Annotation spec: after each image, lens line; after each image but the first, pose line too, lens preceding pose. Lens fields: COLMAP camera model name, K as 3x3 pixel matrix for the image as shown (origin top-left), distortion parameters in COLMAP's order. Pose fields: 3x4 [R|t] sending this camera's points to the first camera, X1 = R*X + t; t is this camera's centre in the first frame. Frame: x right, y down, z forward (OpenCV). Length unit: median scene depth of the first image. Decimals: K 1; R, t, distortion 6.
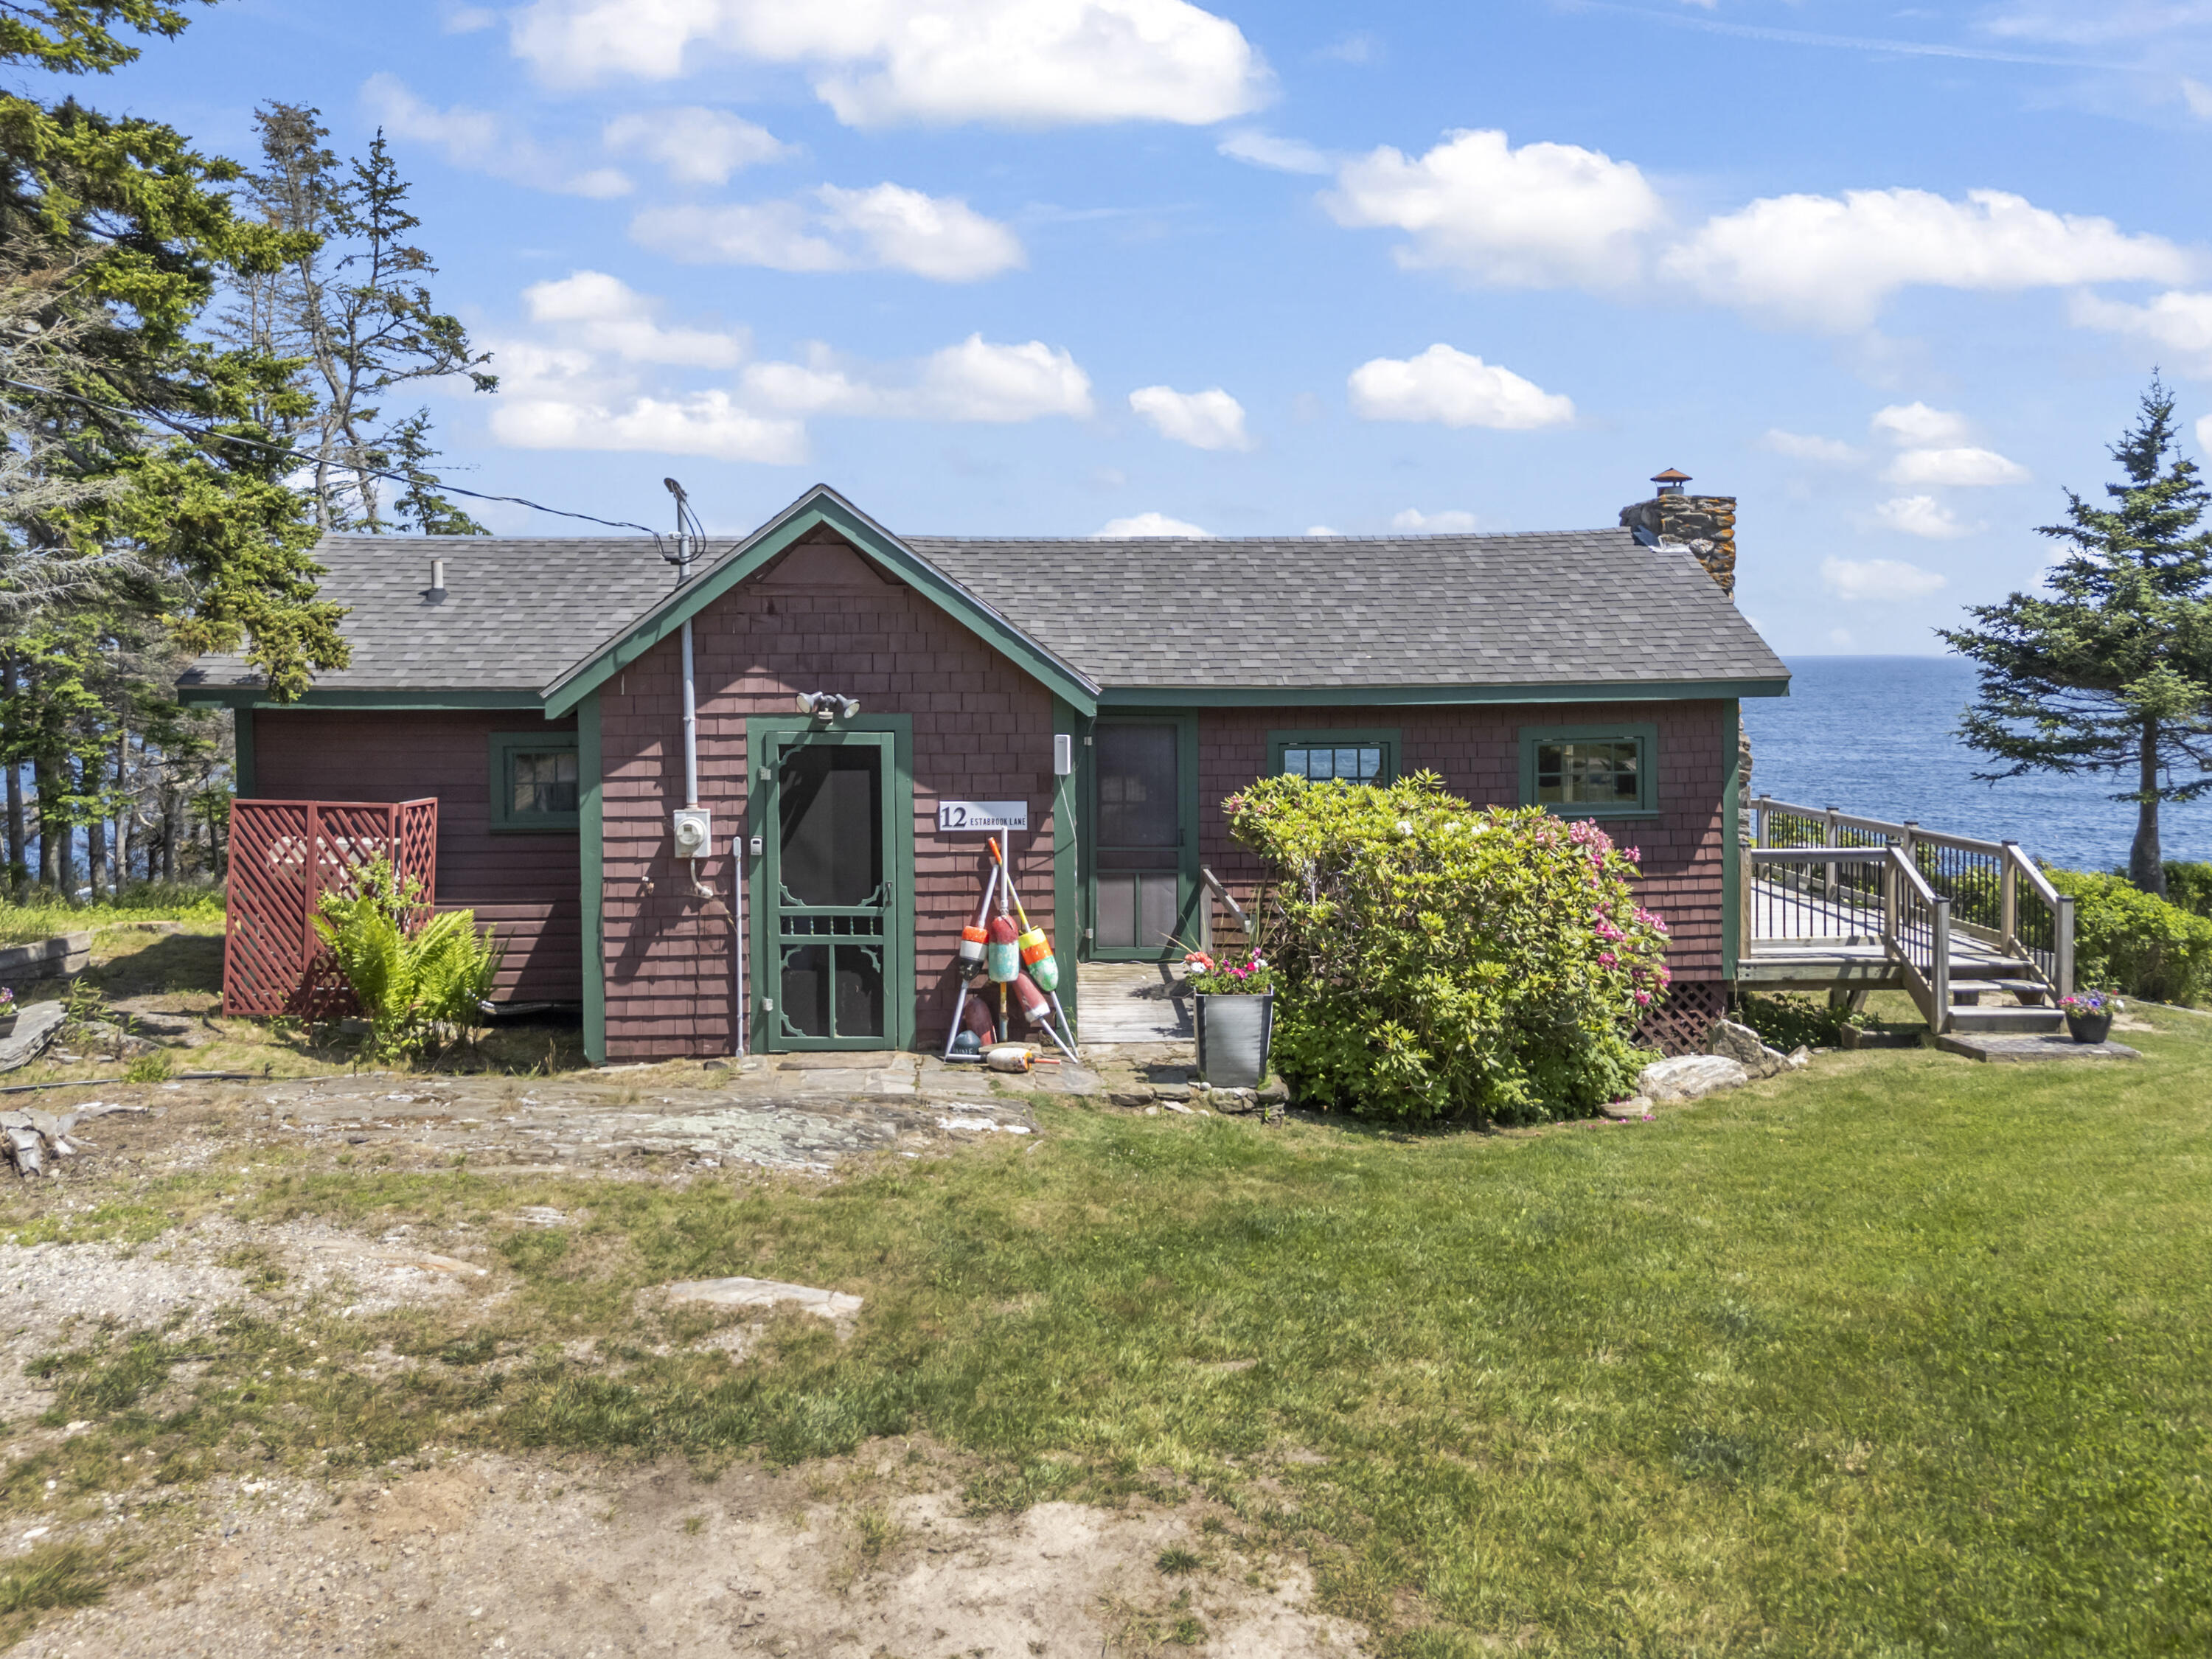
lens RADIAL K [[1659.4, 0, 1125.6], [0, 1659.4, 747.6], [0, 0, 1]] dist [0.041996, -0.000122]
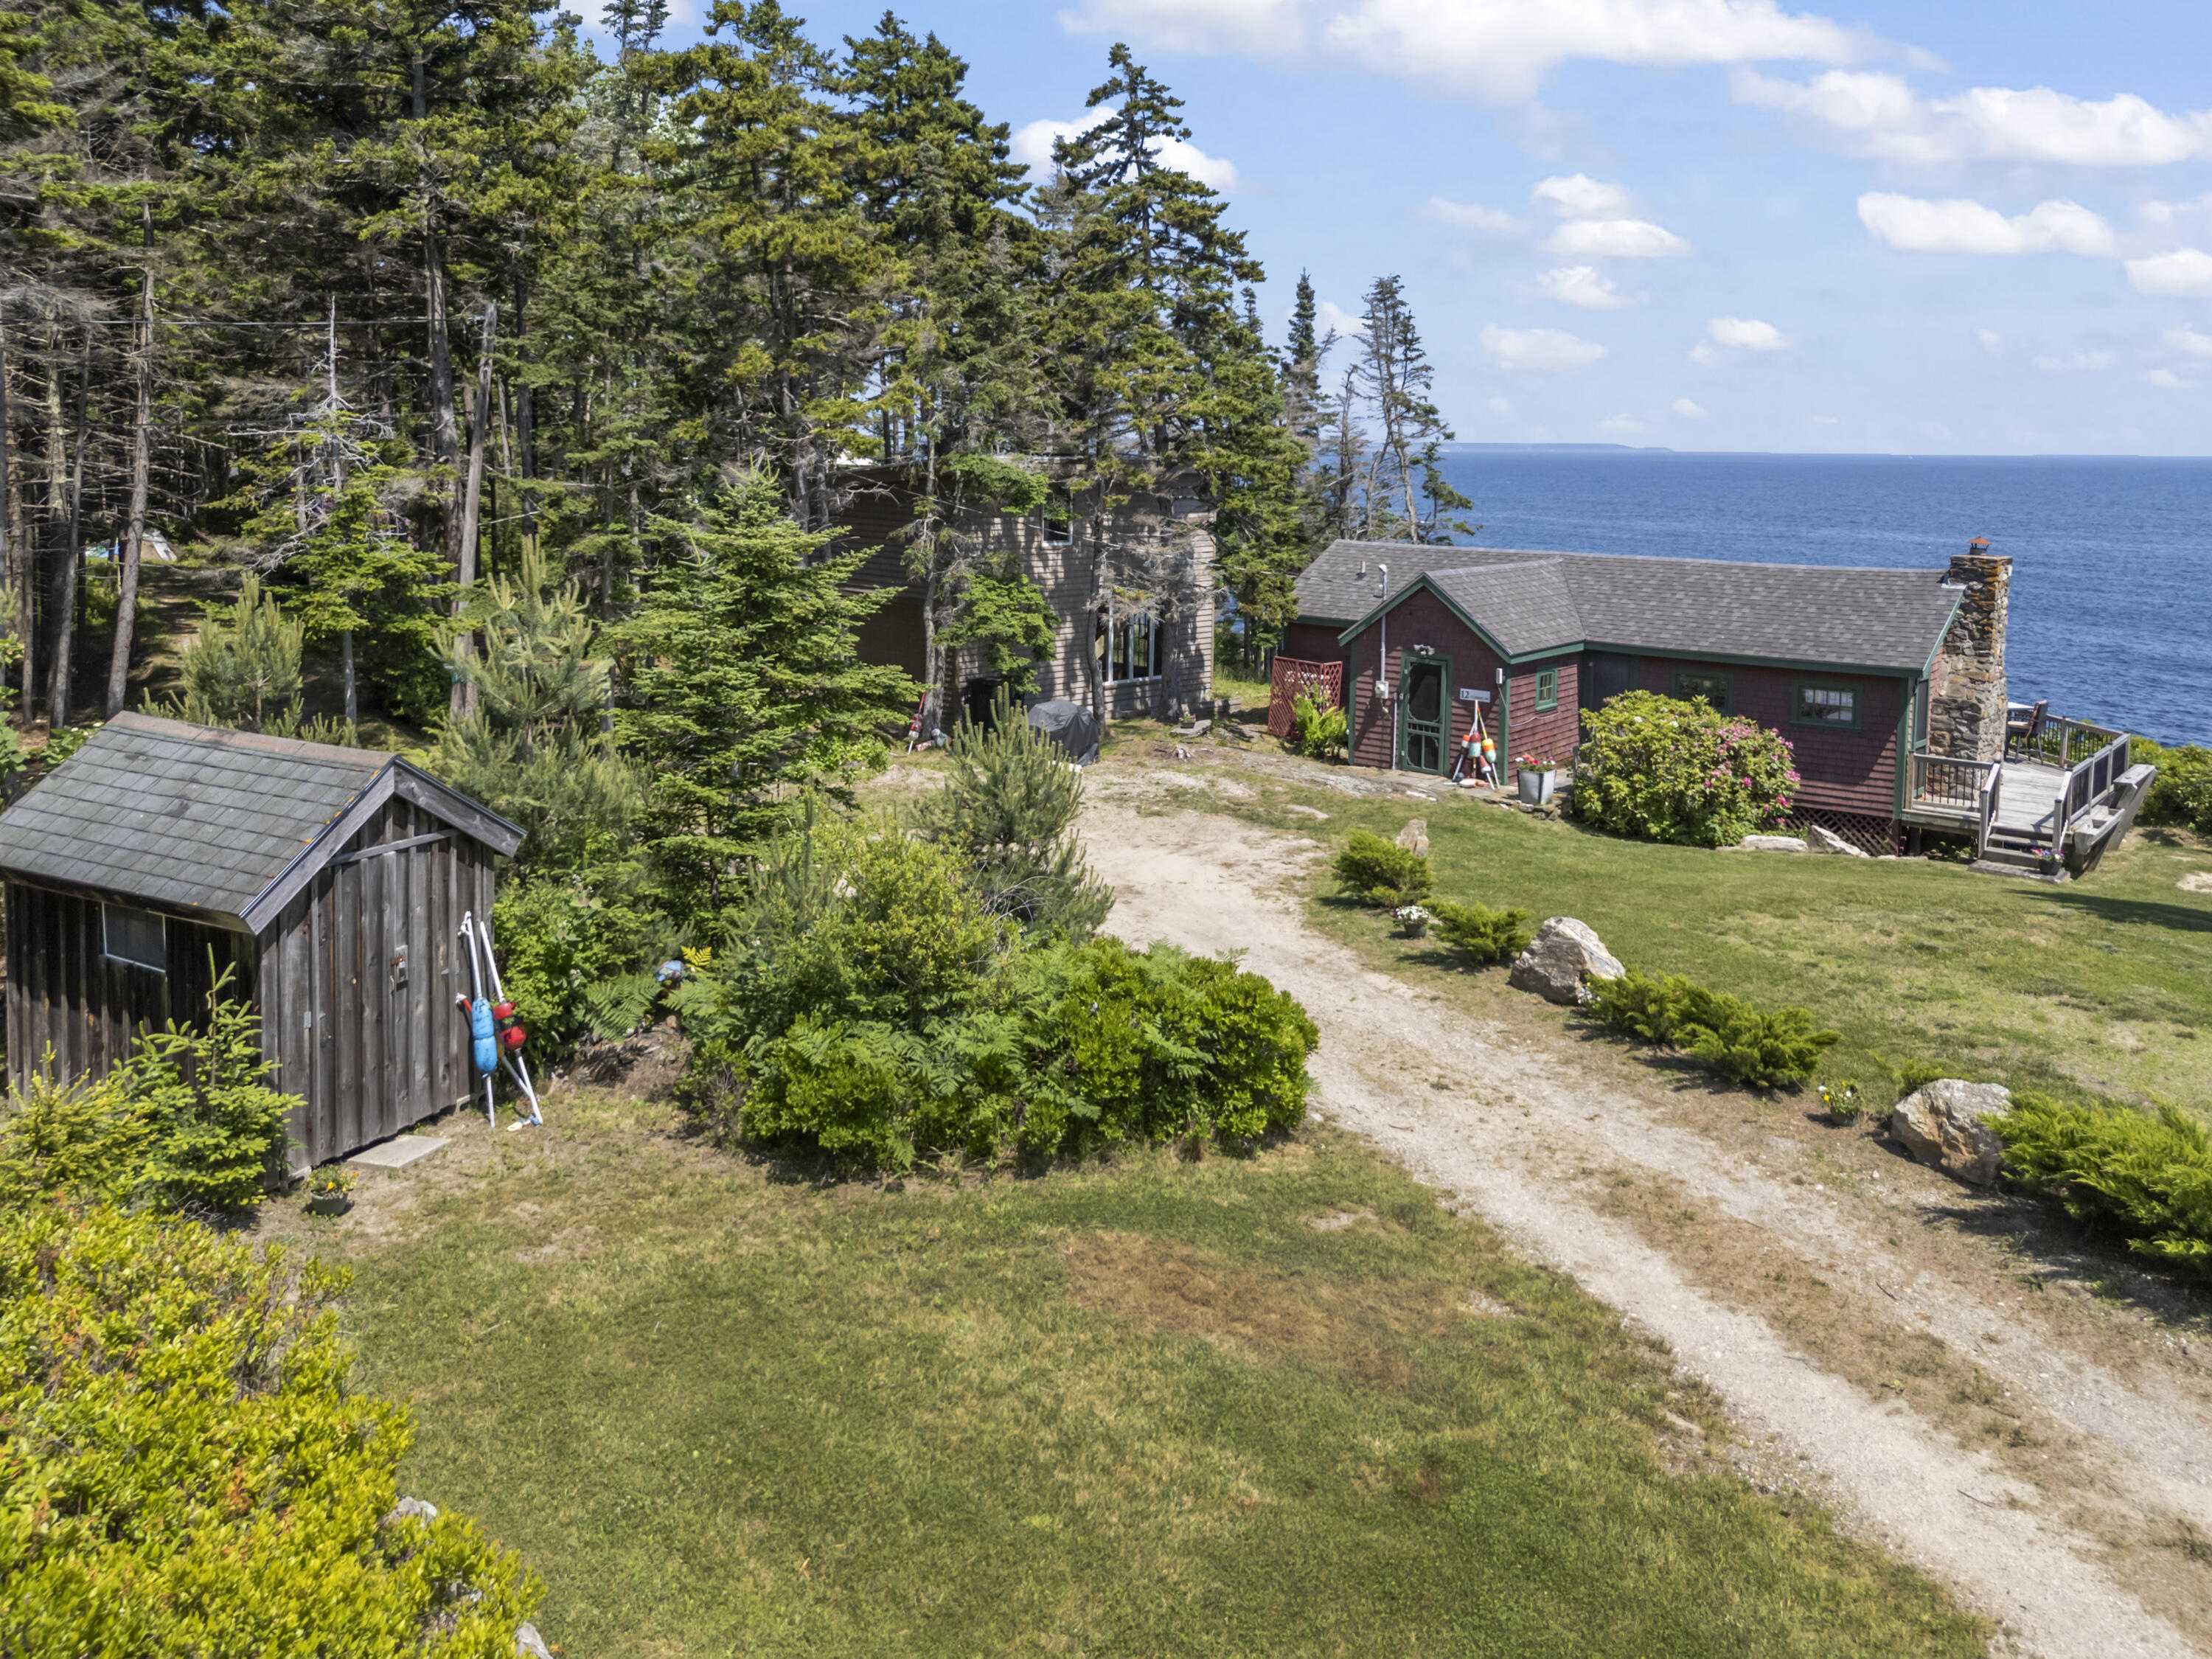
lens RADIAL K [[1676.4, 0, 1102.8], [0, 1676.4, 619.8], [0, 0, 1]] dist [-0.007678, -0.006875]
pose [[0.736647, 0.085704, -0.670825, 1.283294], [-0.052696, 0.996196, 0.069406, -0.237825], [0.674221, -0.015778, 0.738361, -1.414779]]
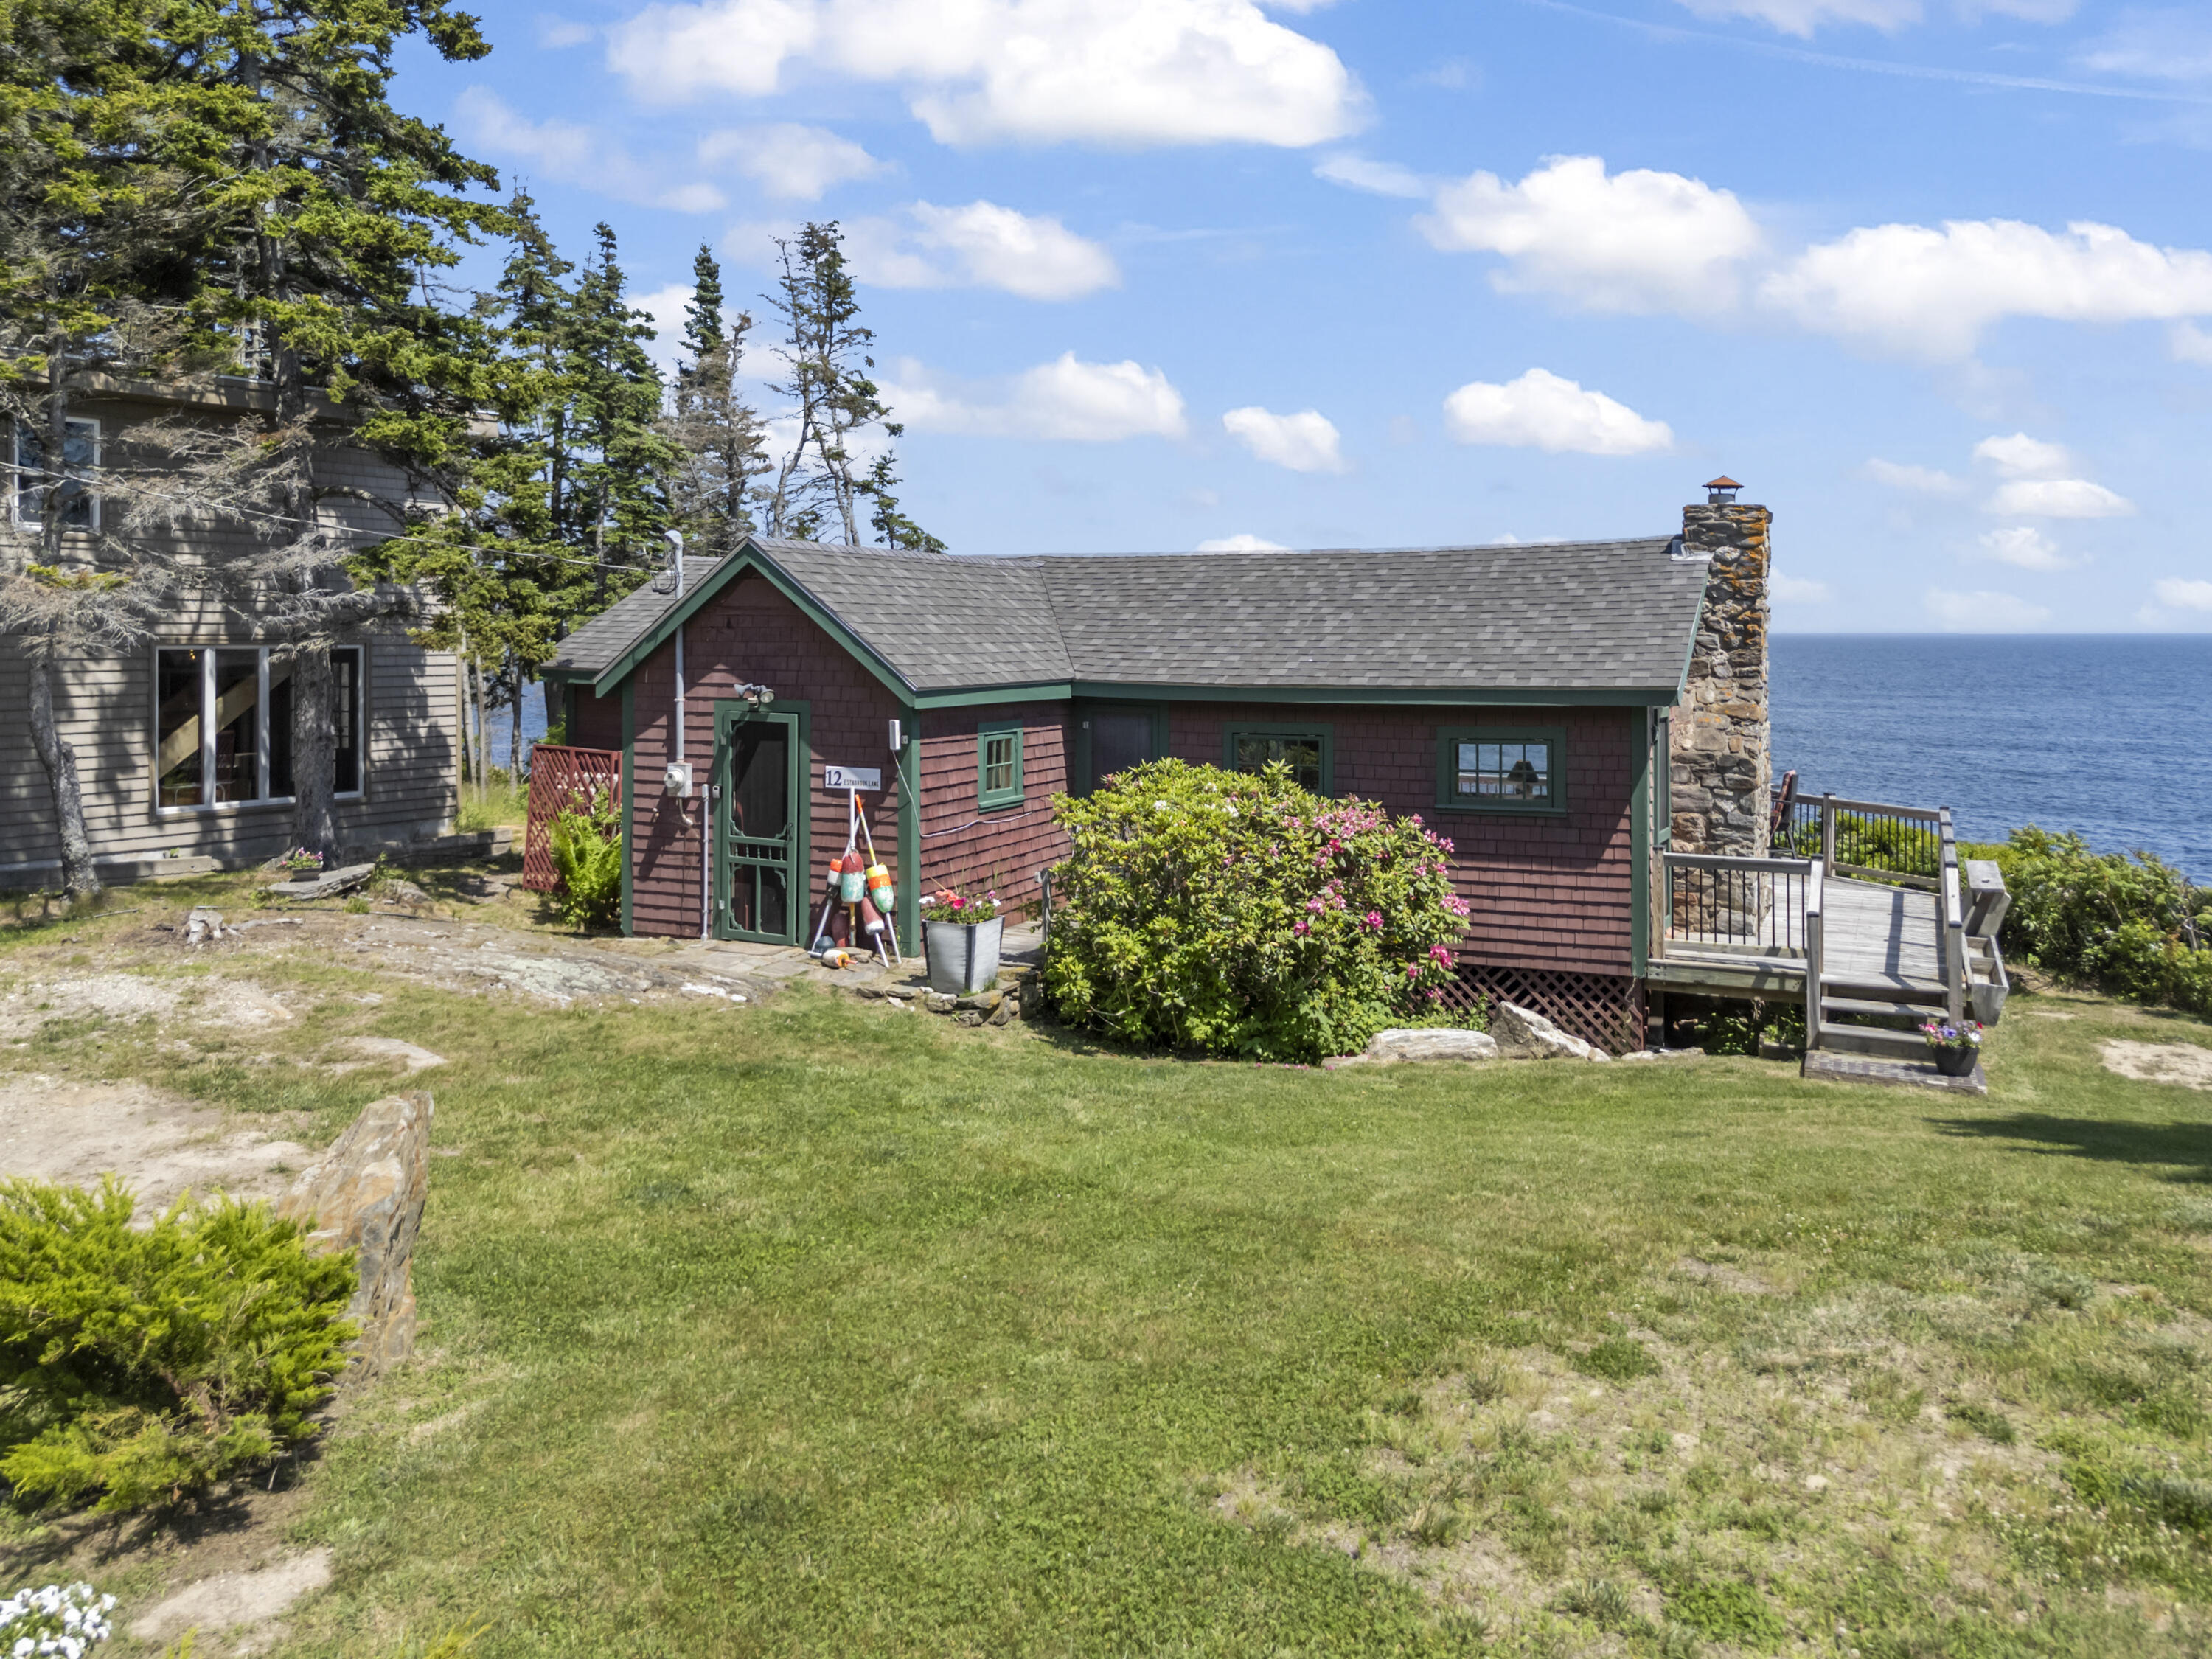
lens RADIAL K [[1672.4, 0, 1125.0], [0, 1672.4, 665.2], [0, 0, 1]] dist [0.046744, -0.000901]
pose [[0.886331, 0.018925, -0.462666, 0.738266], [-0.032817, 0.999219, -0.021996, -0.027861], [0.461888, 0.034679, 0.886260, -0.106657]]
